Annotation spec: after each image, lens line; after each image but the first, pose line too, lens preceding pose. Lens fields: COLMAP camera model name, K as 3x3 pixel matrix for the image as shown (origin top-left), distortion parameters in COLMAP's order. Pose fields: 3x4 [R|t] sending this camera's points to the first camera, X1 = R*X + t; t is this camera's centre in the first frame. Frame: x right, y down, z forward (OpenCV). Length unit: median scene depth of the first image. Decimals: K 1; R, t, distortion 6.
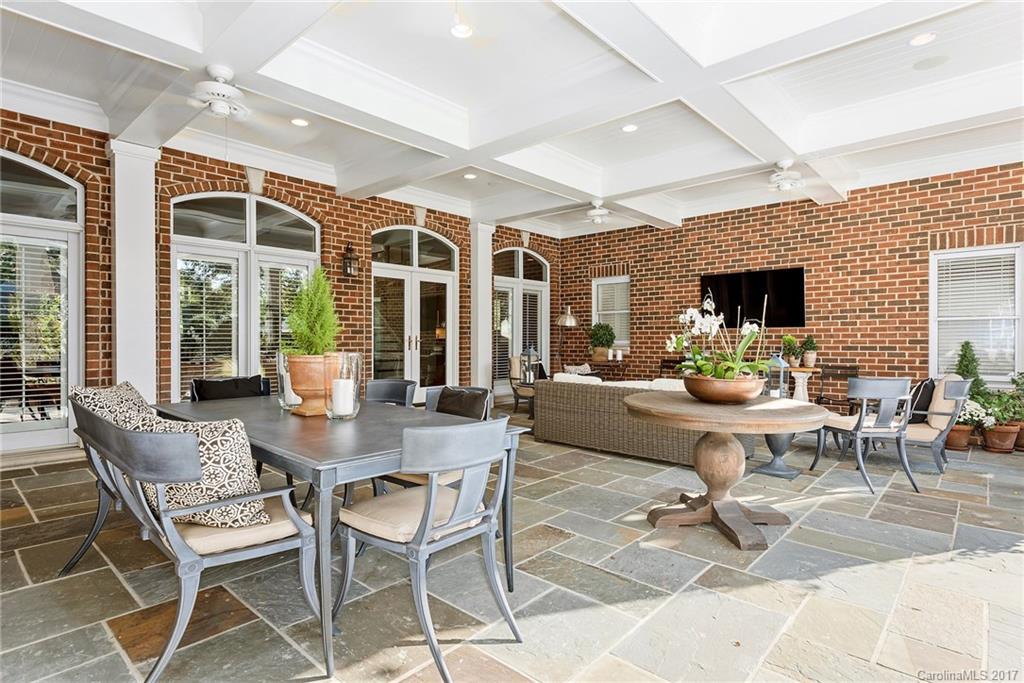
lens RADIAL K [[524.6, 0, 512.0], [0, 524.6, 341.5], [0, 0, 1]] dist [-0.004183, -0.000846]
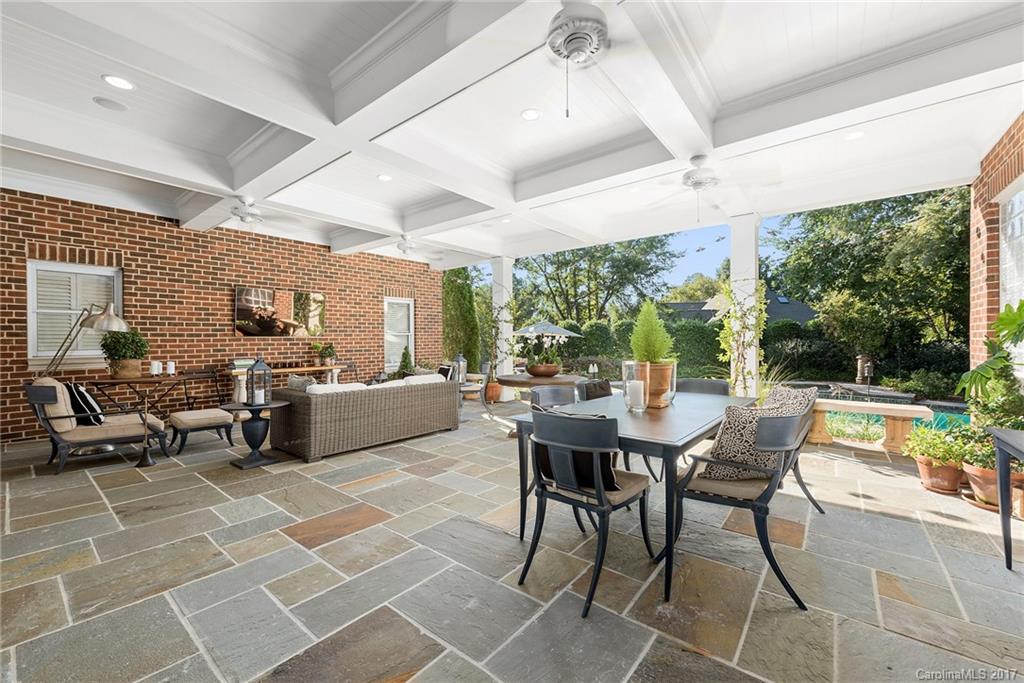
lens RADIAL K [[411.0, 0, 512.0], [0, 411.0, 341.5], [0, 0, 1]] dist [0.001377, 0.000090]
pose [[-0.063853, -0.003635, 0.997953, -0.442351], [0.007486, 0.999963, 0.004122, -0.012654], [-0.997931, 0.007734, -0.063823, 0.444556]]
